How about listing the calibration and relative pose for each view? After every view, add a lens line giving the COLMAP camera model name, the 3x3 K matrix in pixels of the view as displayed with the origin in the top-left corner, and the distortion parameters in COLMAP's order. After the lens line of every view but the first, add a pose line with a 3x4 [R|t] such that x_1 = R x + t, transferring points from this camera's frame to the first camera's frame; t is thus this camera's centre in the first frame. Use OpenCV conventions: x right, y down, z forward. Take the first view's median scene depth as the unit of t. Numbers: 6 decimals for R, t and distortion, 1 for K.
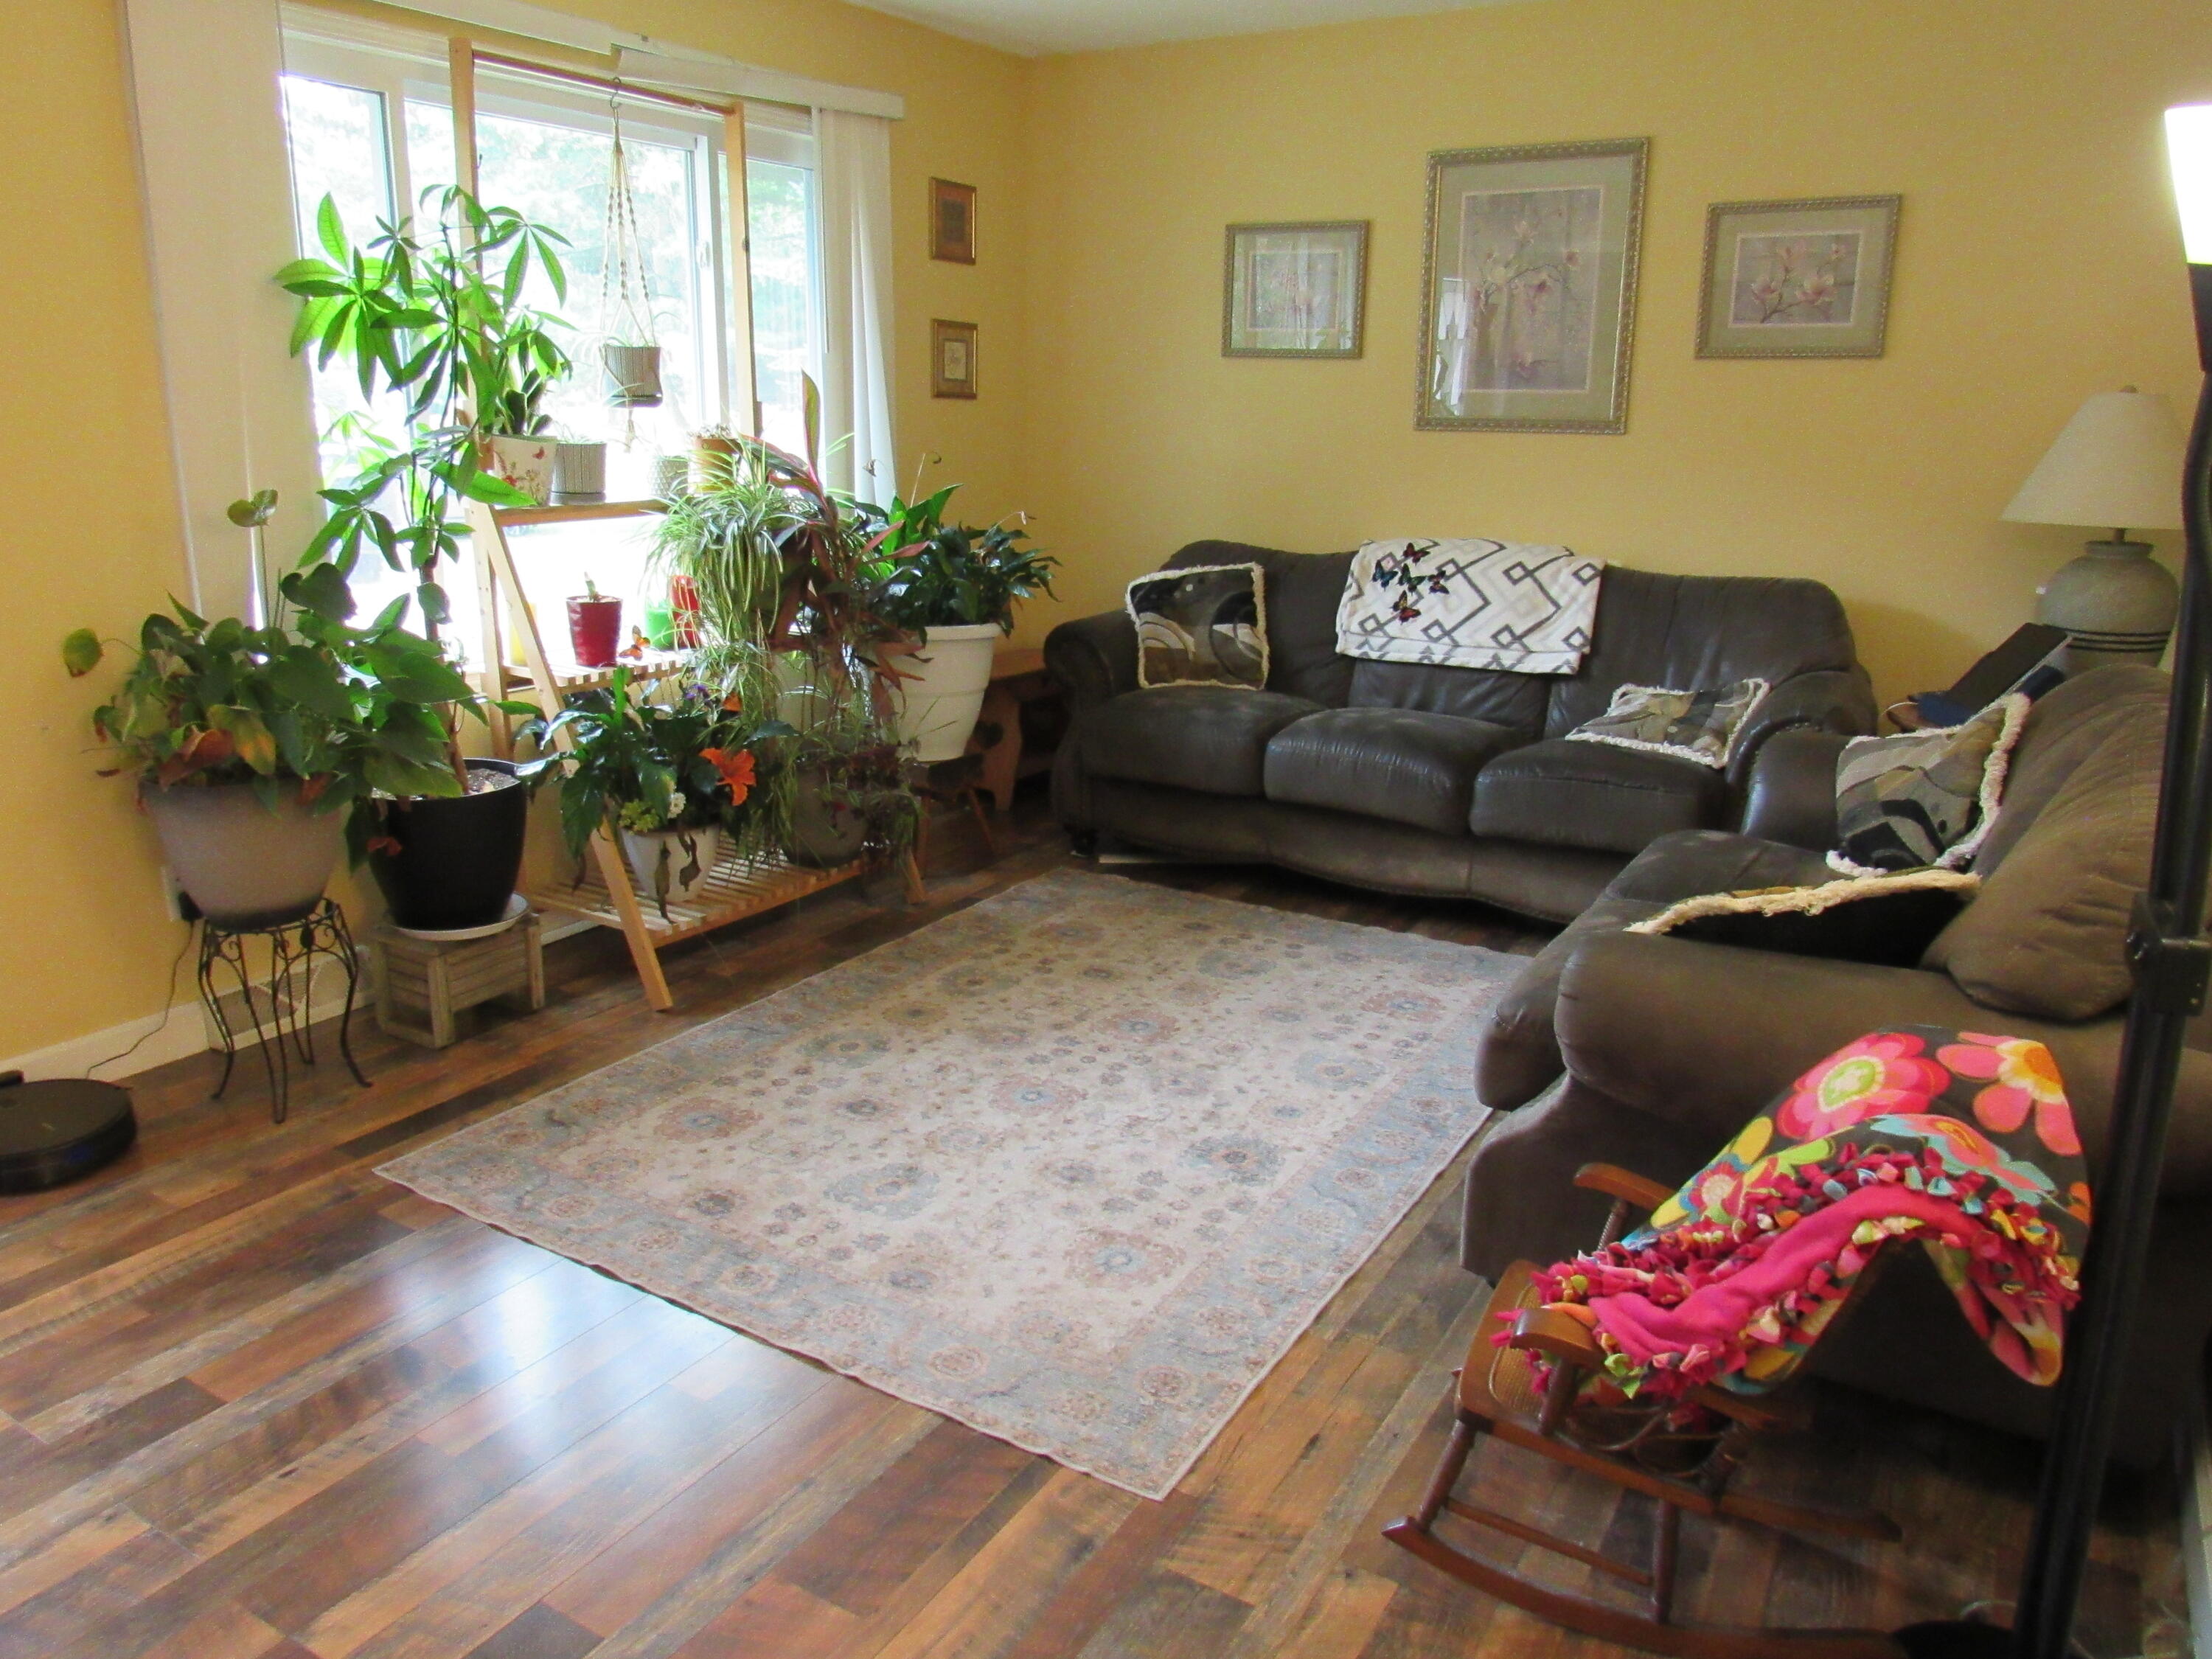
lens RADIAL K [[1582.6, 0, 1099.9], [0, 1582.6, 827.6], [0, 0, 1]] dist [-0.046838, 0.022923]
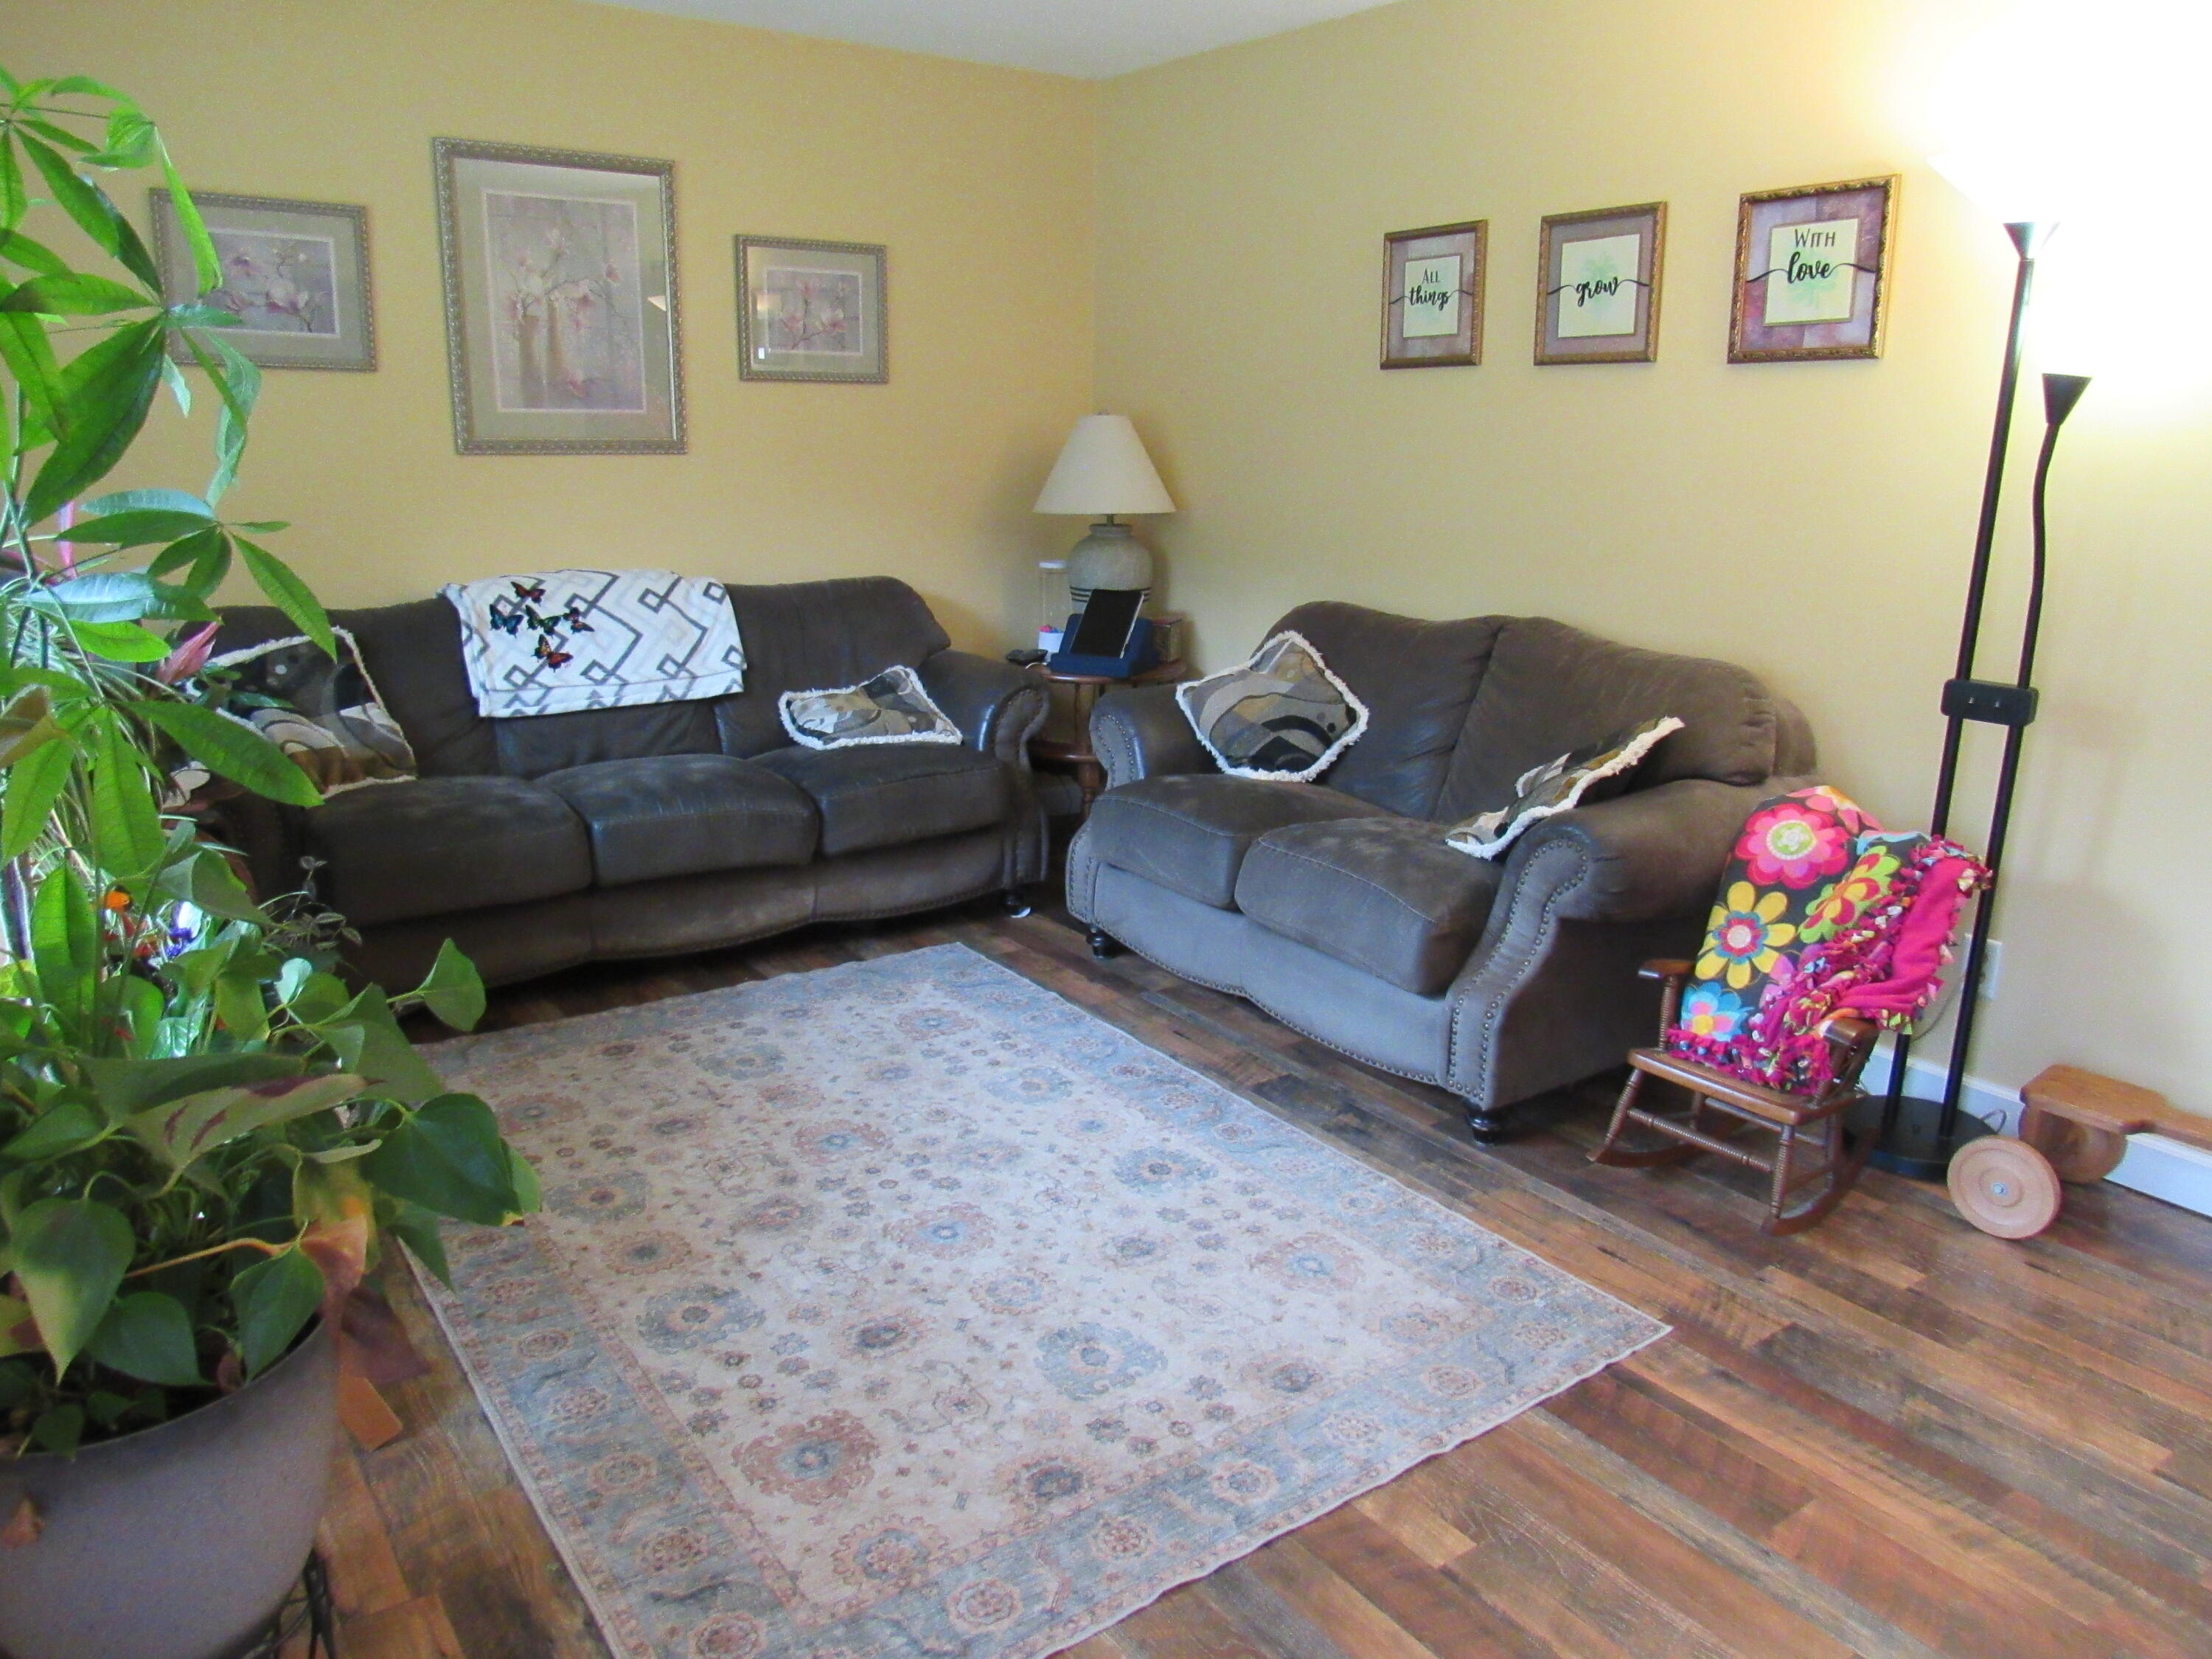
lens RADIAL K [[1582.6, 0, 1100.7], [0, 1582.6, 813.8], [0, 0, 1]] dist [-0.046838, 0.022923]
pose [[0.382124, -0.221509, 0.897171, -0.564029], [0.230893, 0.962941, 0.139405, -0.116120], [-0.894801, 0.153881, 0.419108, 0.405295]]
